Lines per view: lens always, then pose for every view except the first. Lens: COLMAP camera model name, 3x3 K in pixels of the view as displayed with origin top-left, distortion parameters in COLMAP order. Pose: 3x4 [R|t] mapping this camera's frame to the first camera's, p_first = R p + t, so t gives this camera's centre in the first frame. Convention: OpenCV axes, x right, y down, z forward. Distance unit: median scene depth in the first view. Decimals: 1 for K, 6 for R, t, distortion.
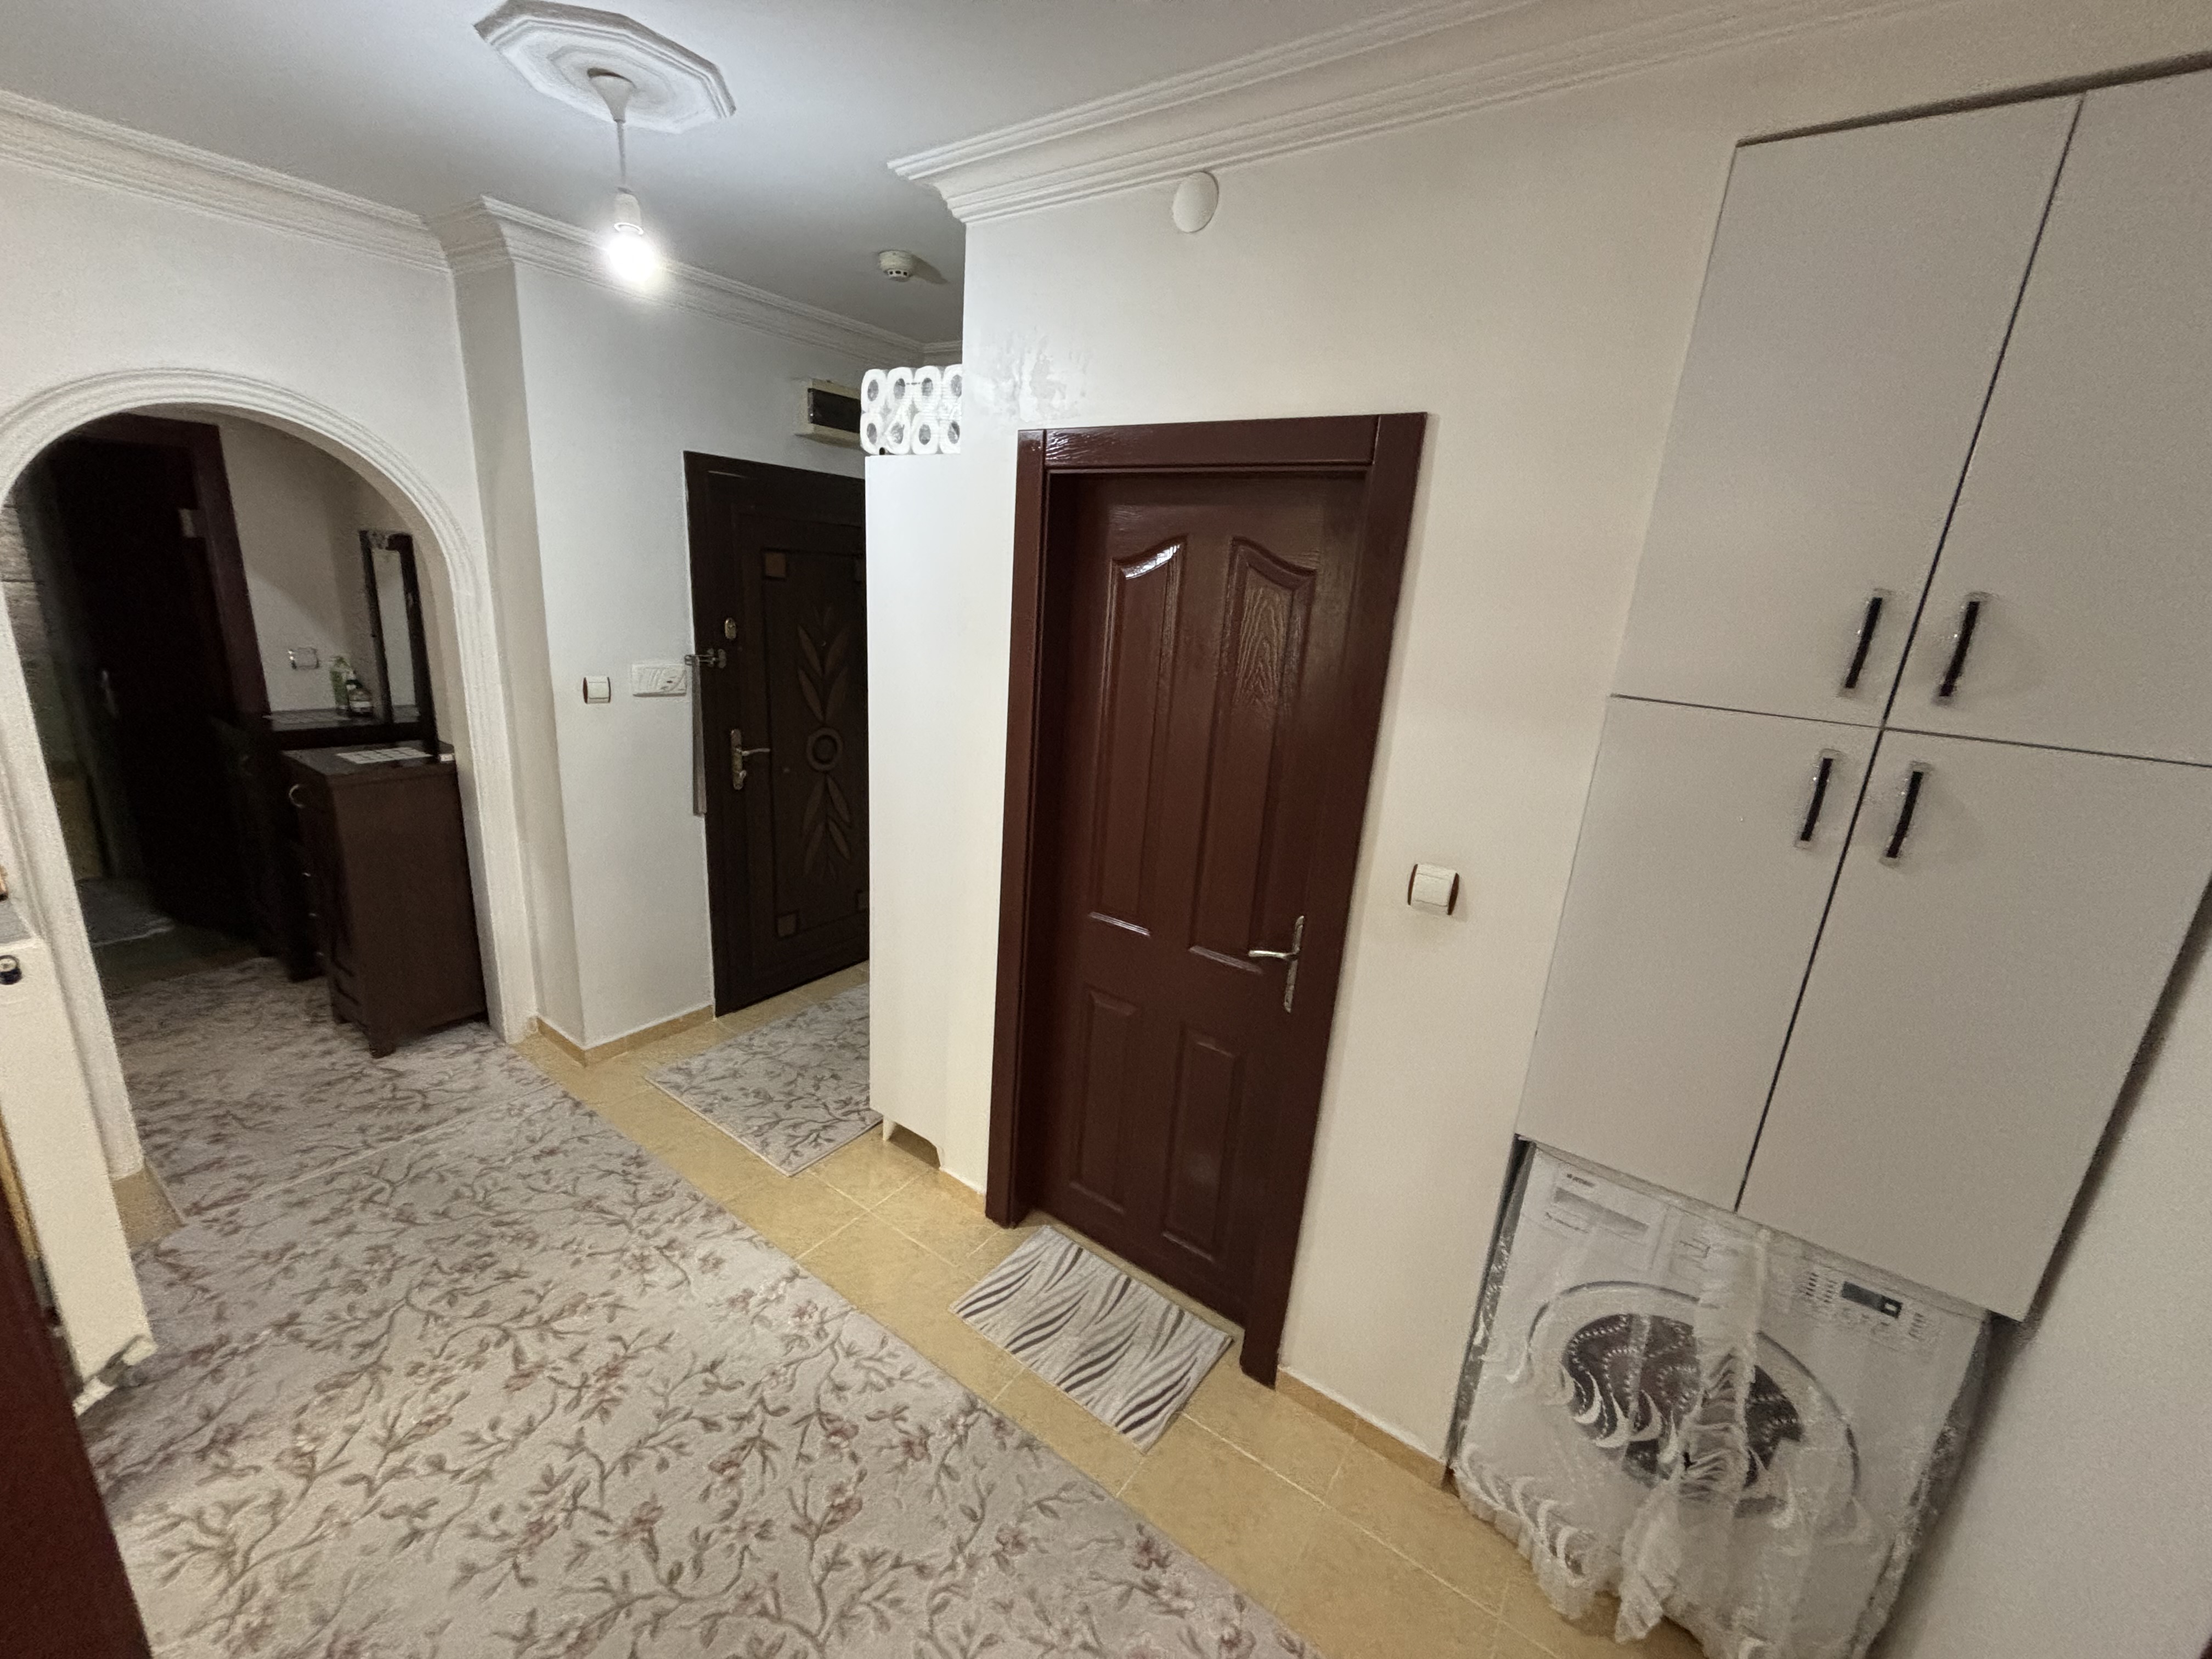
lens RADIAL K [[893.7, 0, 1097.1], [0, 893.7, 825.7], [0, 0, 1]] dist [-0.004202, 0.006716]
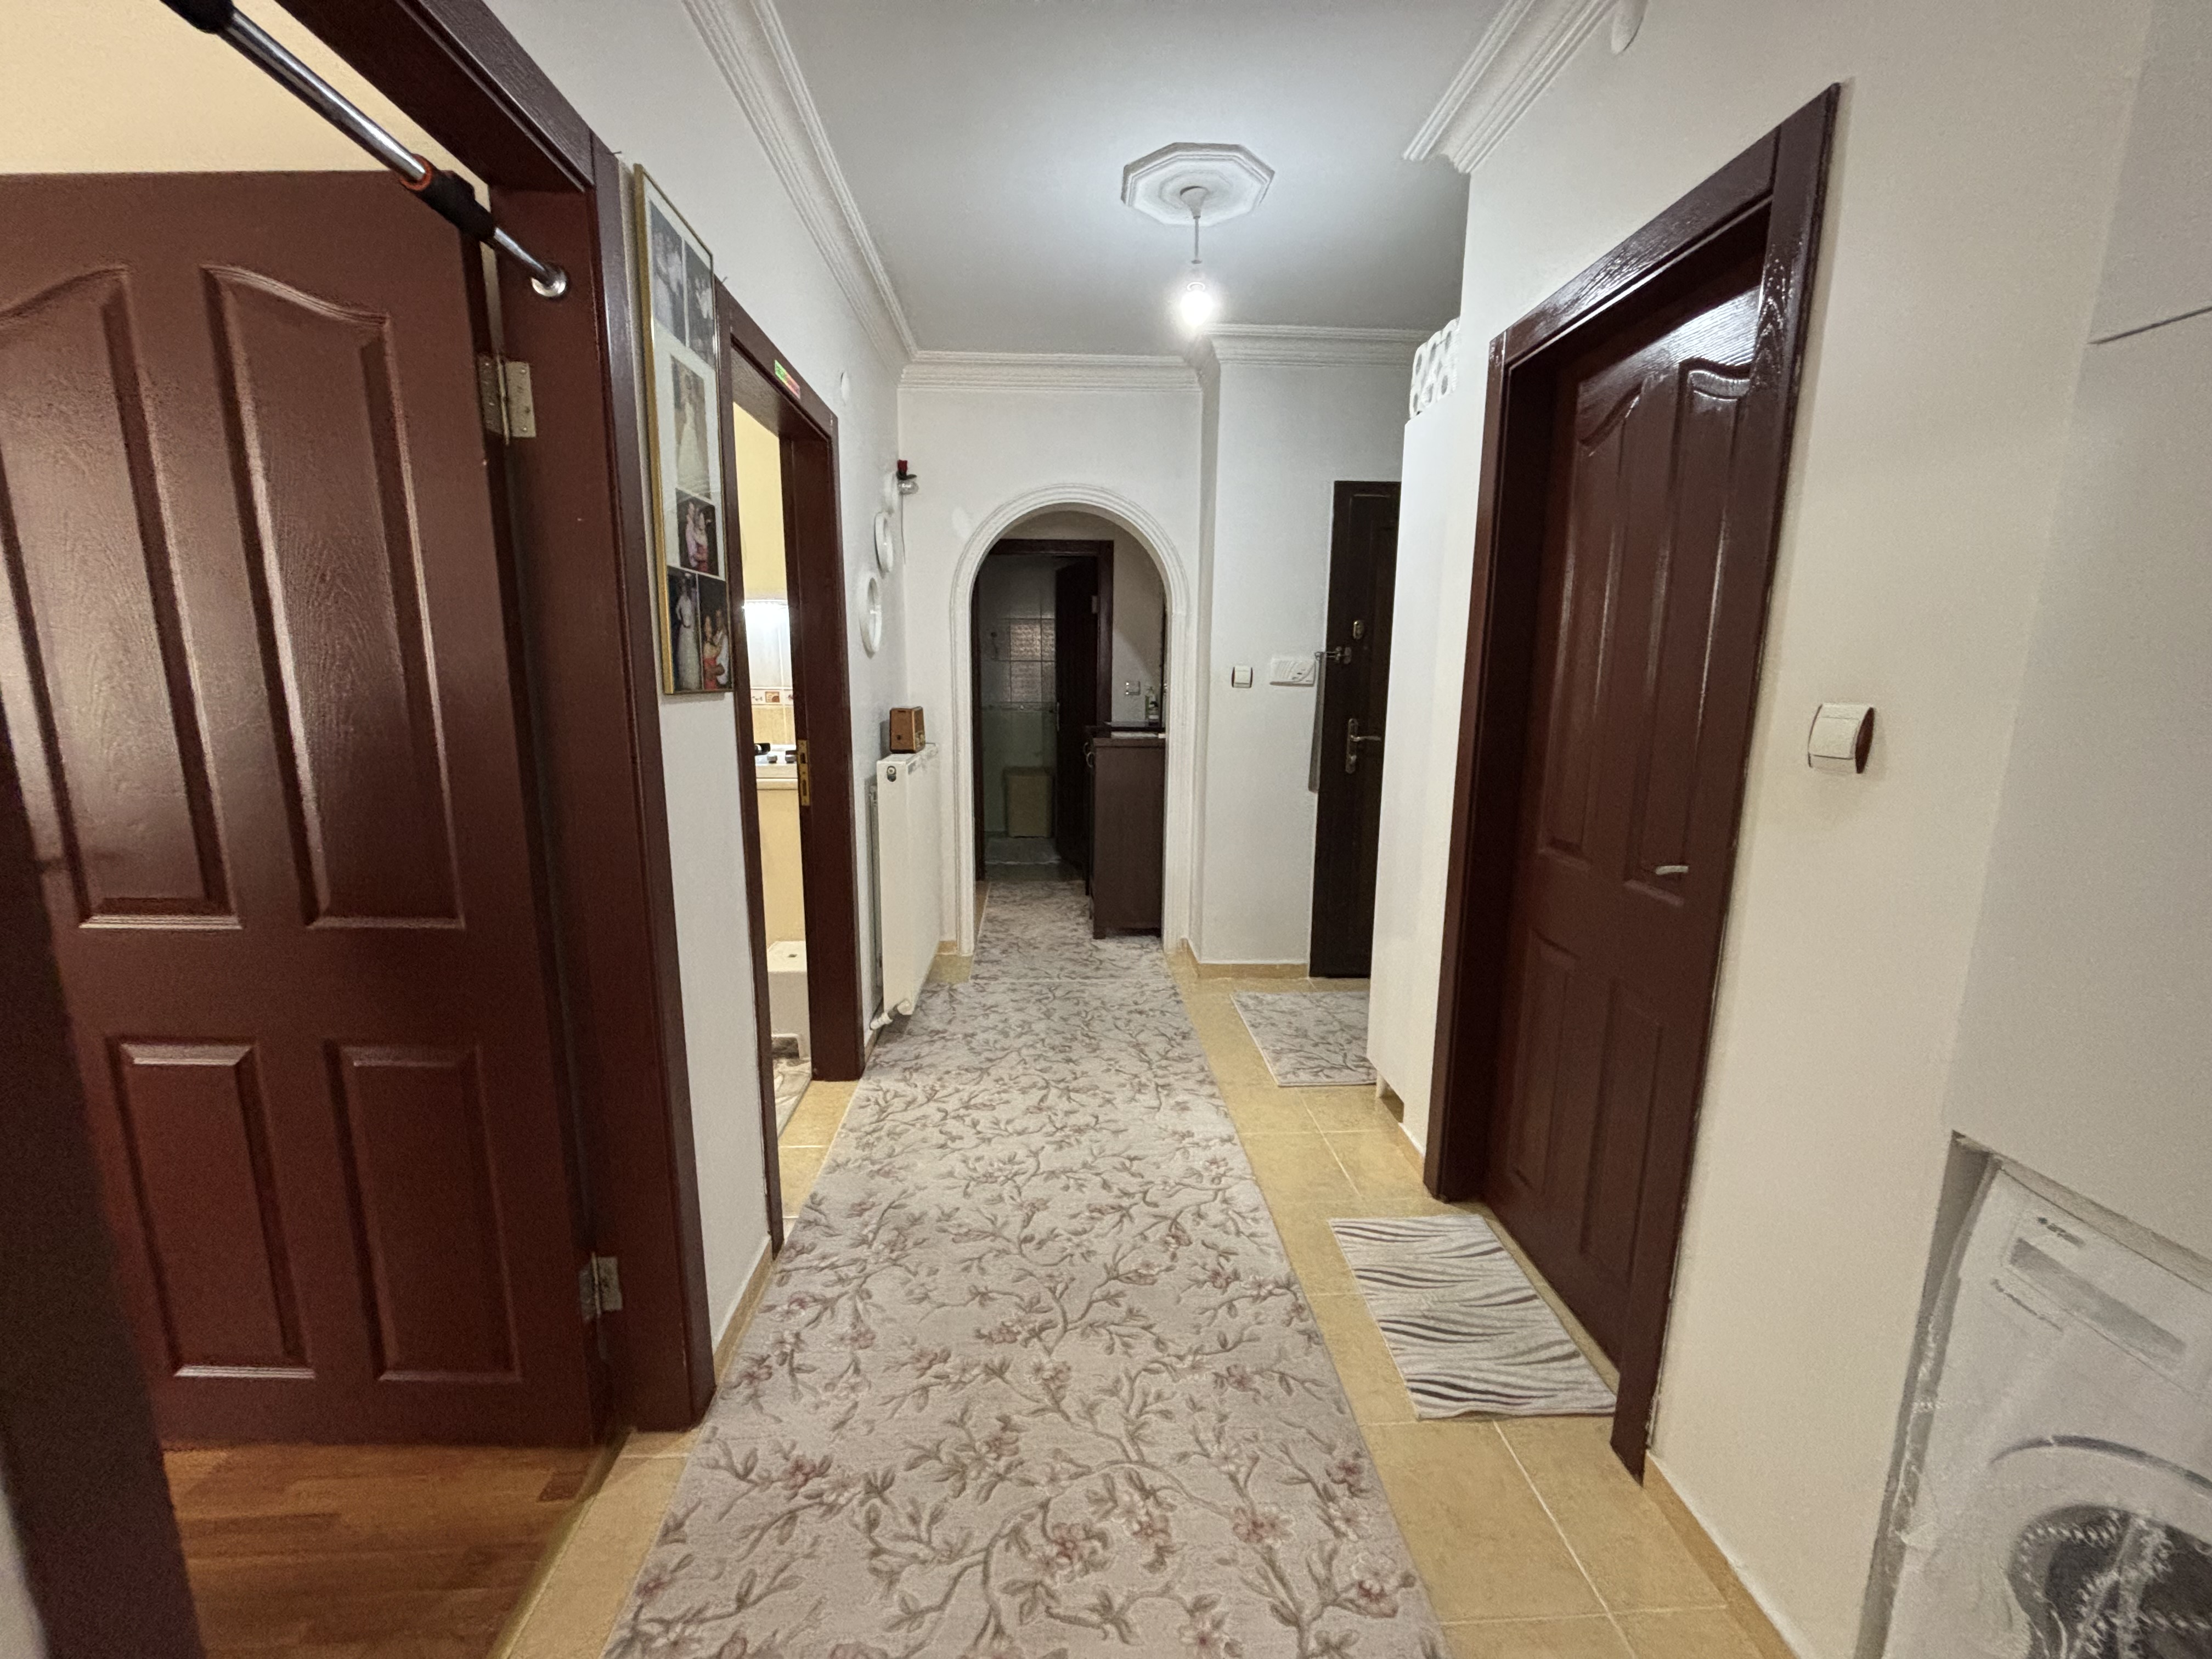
lens RADIAL K [[883.7, 0, 1105.0], [0, 883.7, 825.2], [0, 0, 1]] dist [-0.002964, -0.000597]
pose [[0.626615, 0.075786, -0.775635, 0.472950], [-0.178037, 0.982862, -0.047798, 0.231406], [0.758720, 0.168043, 0.629369, 0.136738]]
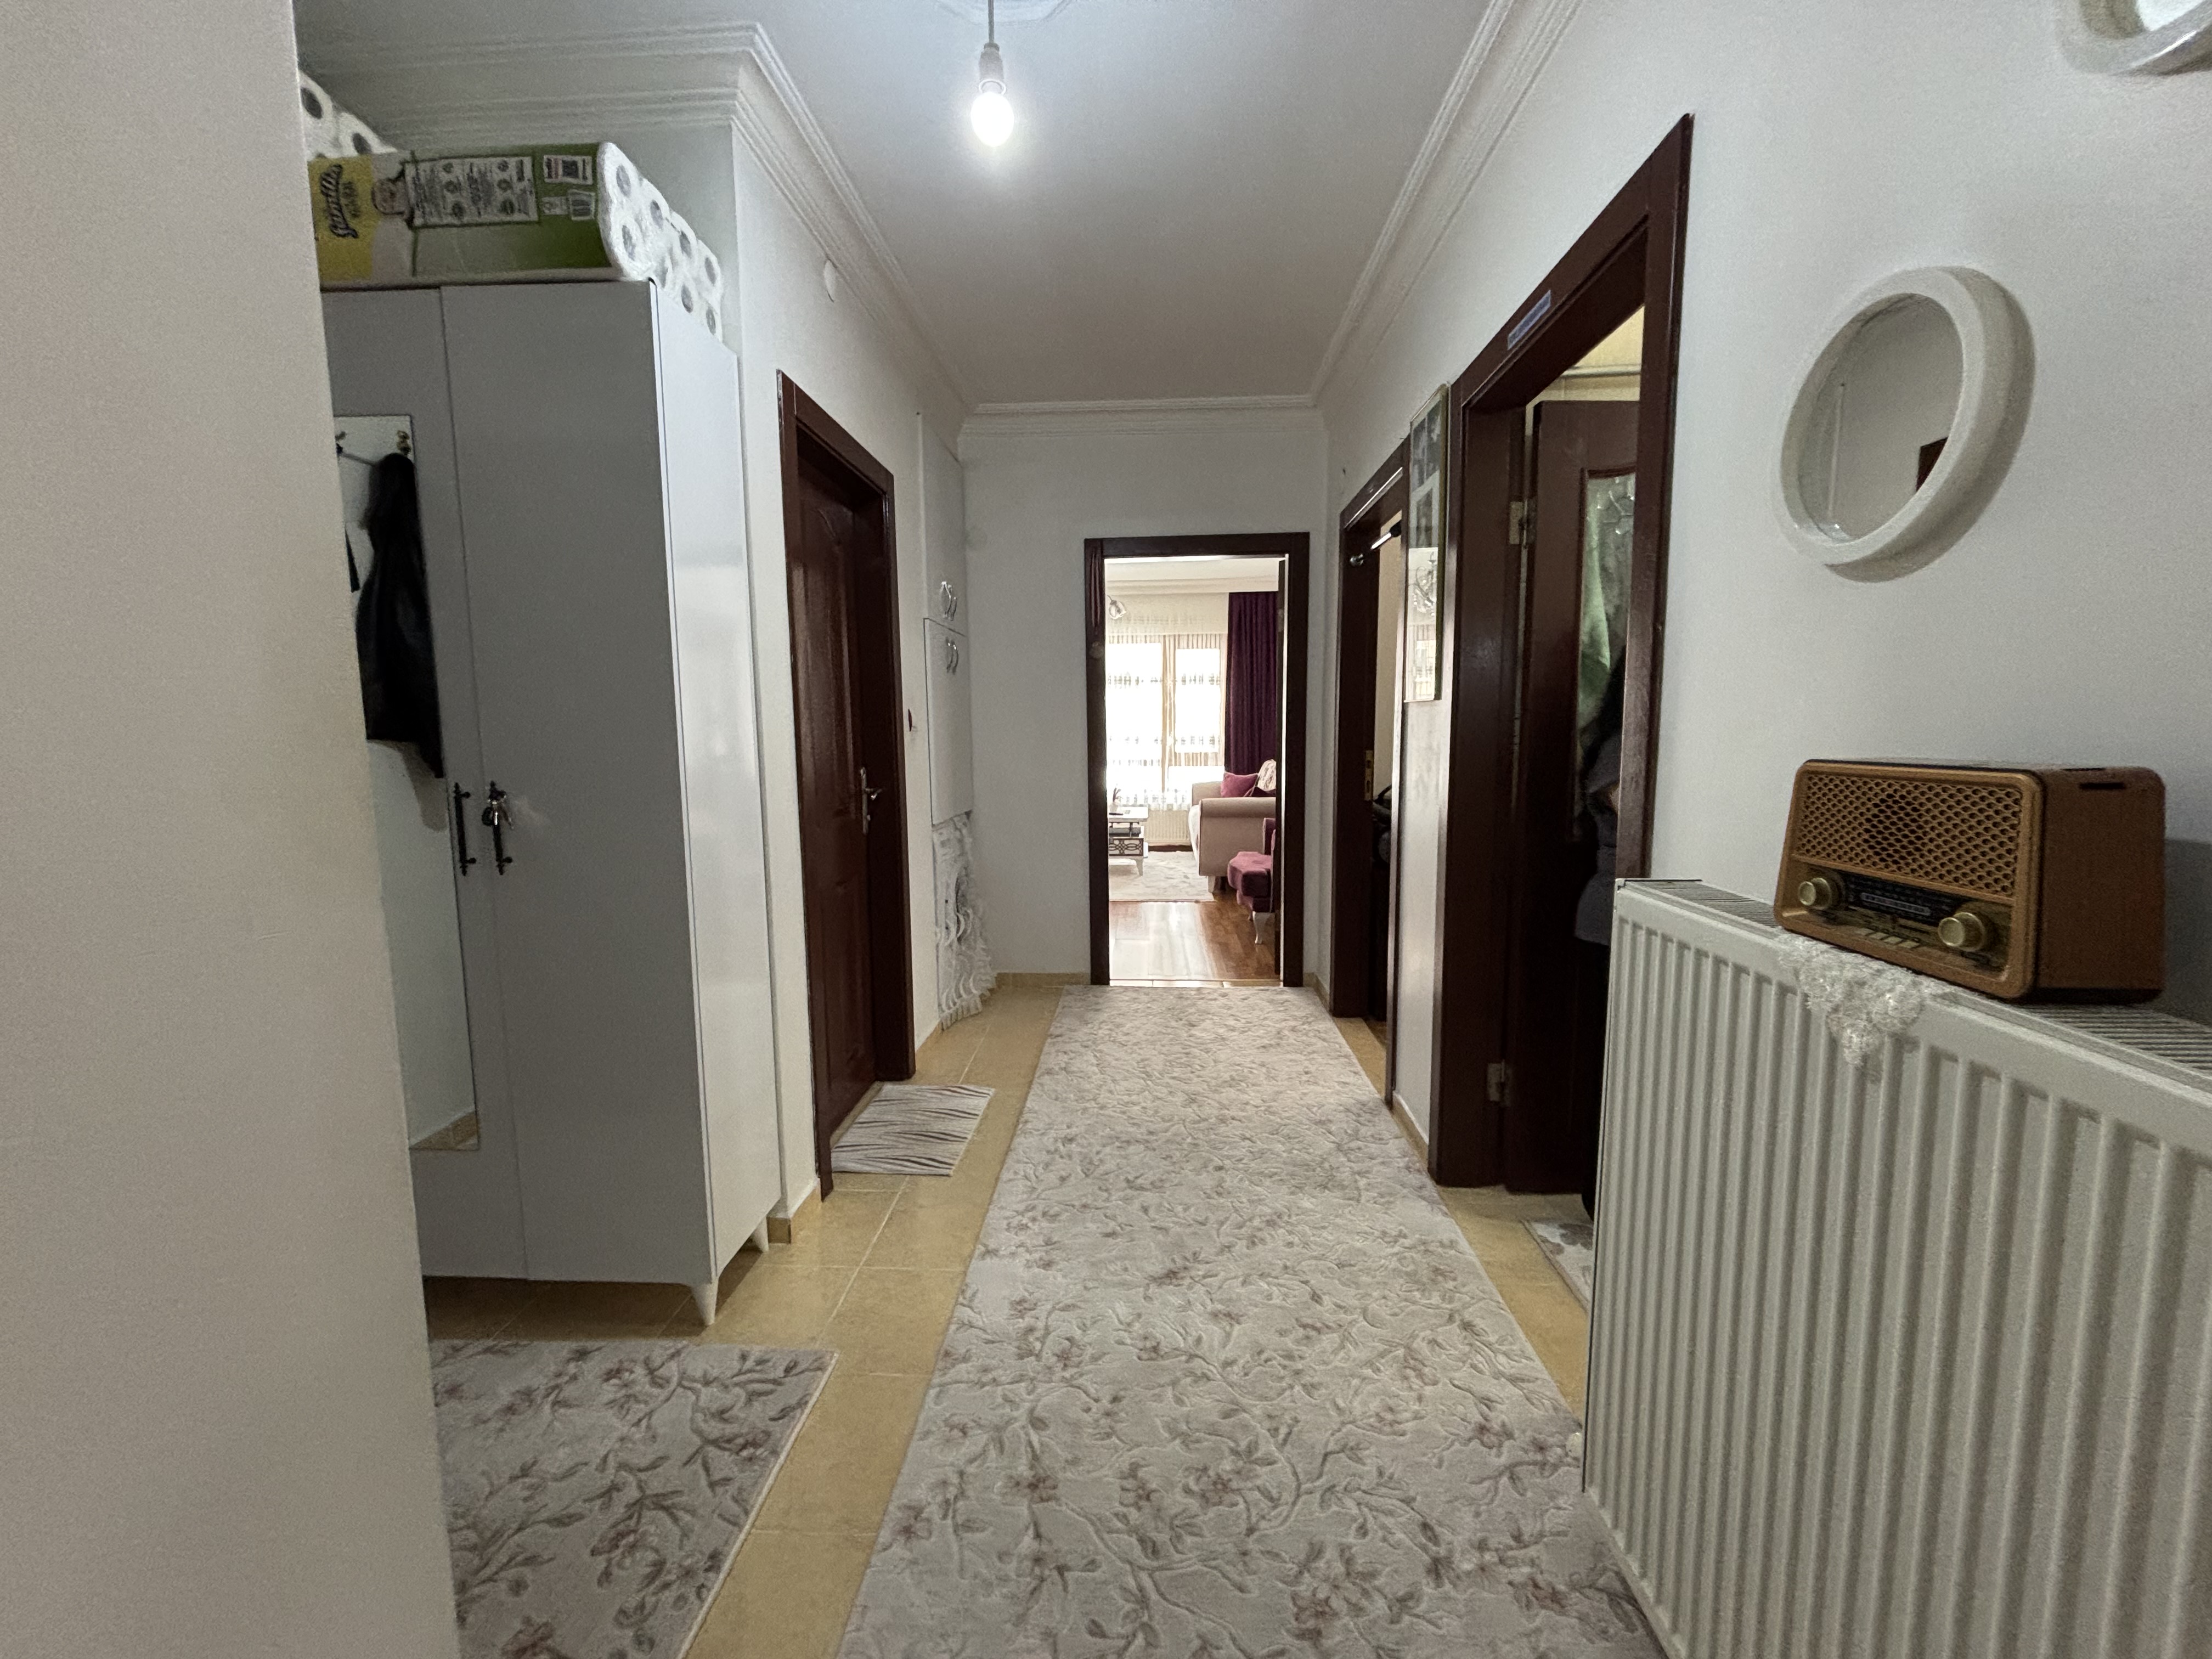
lens RADIAL K [[880.0, 0, 1096.6], [0, 880.0, 824.0], [0, 0, 1]] dist [0.000792, 0.000015]
pose [[-0.522708, -0.153540, 0.838571, -1.295151], [0.208190, 0.930876, 0.300213, -0.184233], [-0.826700, 0.331506, -0.454611, 1.396921]]
